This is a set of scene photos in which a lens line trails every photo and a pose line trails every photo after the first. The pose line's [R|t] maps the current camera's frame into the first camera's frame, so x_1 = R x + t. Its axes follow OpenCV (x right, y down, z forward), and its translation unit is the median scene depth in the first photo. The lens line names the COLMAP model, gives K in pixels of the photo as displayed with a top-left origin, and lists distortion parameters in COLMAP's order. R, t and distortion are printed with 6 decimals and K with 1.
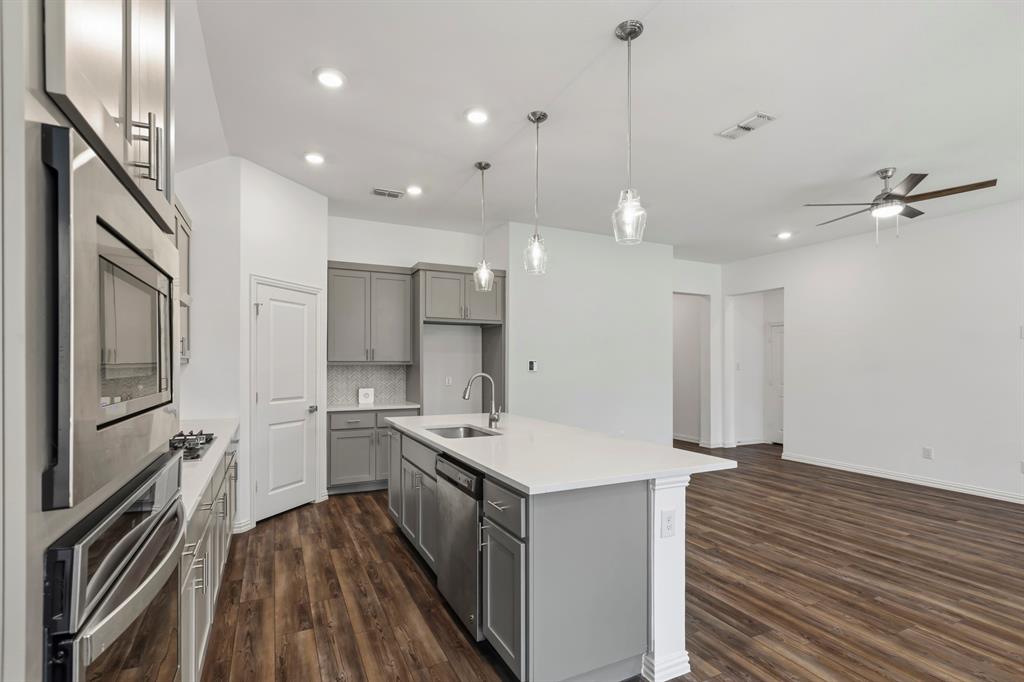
lens RADIAL K [[475.7, 0, 507.8], [0, 475.7, 355.8], [0, 0, 1]] dist [0.005783, -0.001072]
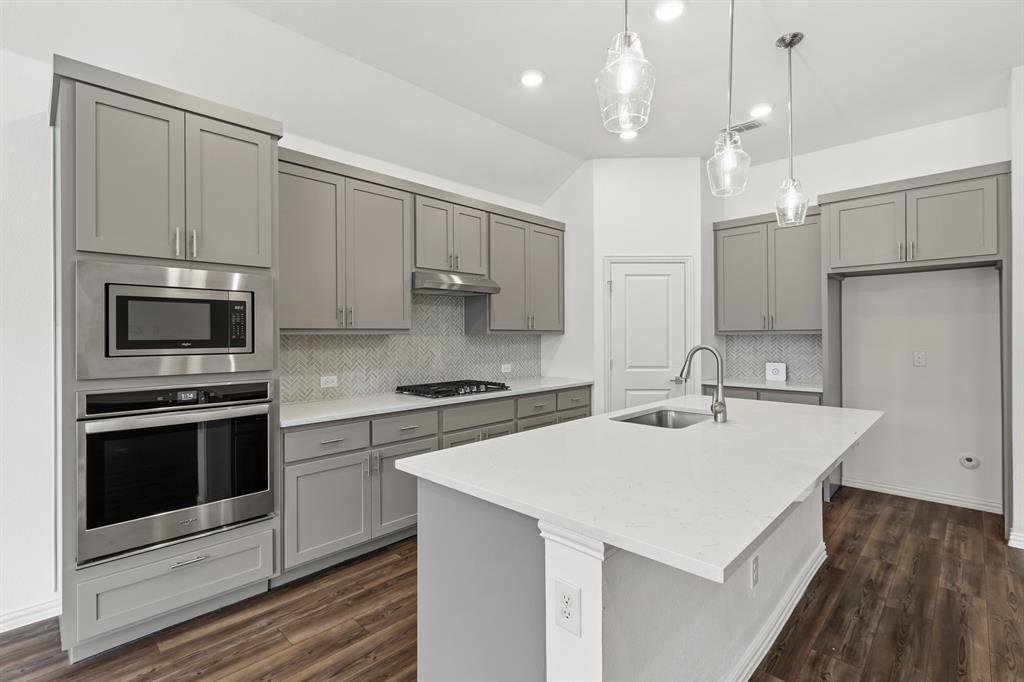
lens RADIAL K [[475.7, 0, 511.8], [0, 475.7, 332.5], [0, 0, 1]] dist [0.005783, -0.001072]
pose [[0.344200, -0.010784, -0.938834, 0.426071], [0.023783, 0.999713, -0.002764, 0.009061], [0.938595, -0.021377, 0.344358, 0.367268]]
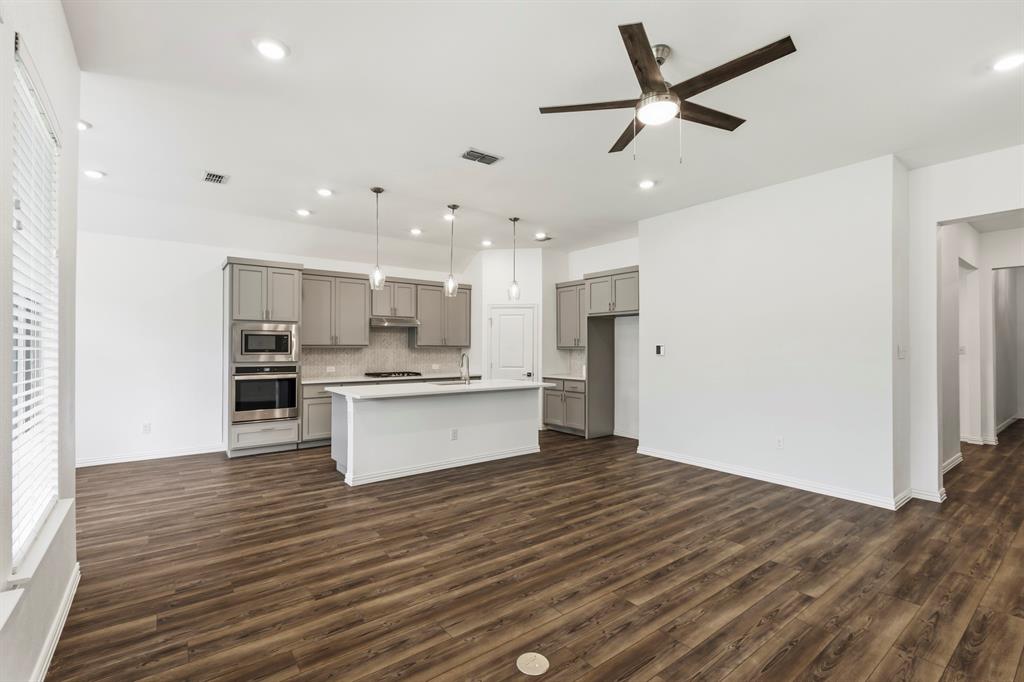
lens RADIAL K [[453.9, 0, 511.3], [0, 453.9, 341.5], [0, 0, 1]] dist [0.011183, -0.002295]
pose [[0.206839, -0.017526, -0.978218, 1.309760], [0.016921, 0.999754, -0.014334, 0.015680], [0.978229, -0.013588, 0.207084, 0.648795]]
